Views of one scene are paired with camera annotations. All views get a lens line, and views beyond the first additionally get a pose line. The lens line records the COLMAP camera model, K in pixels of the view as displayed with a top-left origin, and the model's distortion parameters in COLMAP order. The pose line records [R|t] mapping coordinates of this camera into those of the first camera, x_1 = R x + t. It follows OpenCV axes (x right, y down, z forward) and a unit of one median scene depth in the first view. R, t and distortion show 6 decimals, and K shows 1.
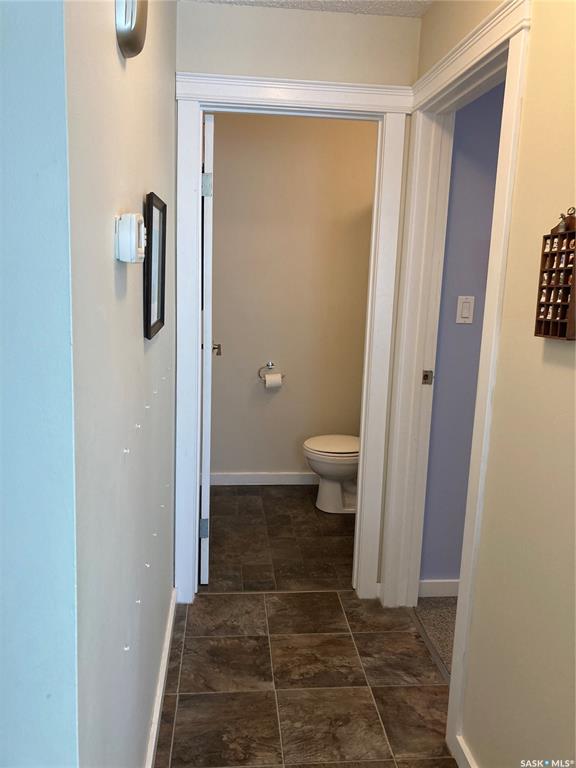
lens RADIAL K [[638.2, 0, 287.9], [0, 638.2, 383.8], [0, 0, 1]] dist [0.037820, -0.024906]
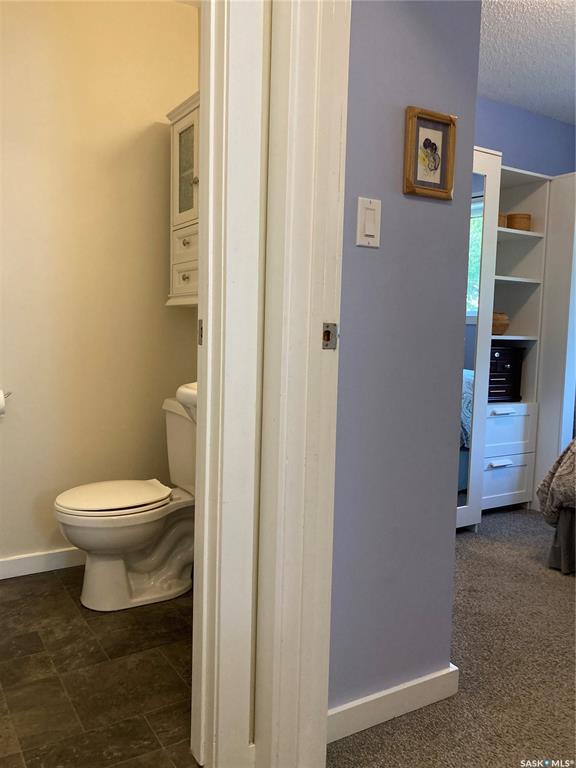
lens RADIAL K [[638.2, 0, 284.2], [0, 638.2, 376.1], [0, 0, 1]] dist [0.037820, -0.024906]
pose [[0.902040, -0.050661, 0.428669, -0.034365], [0.088903, 0.993602, -0.069649, 0.040868], [-0.422397, 0.100936, 0.900773, 0.380730]]
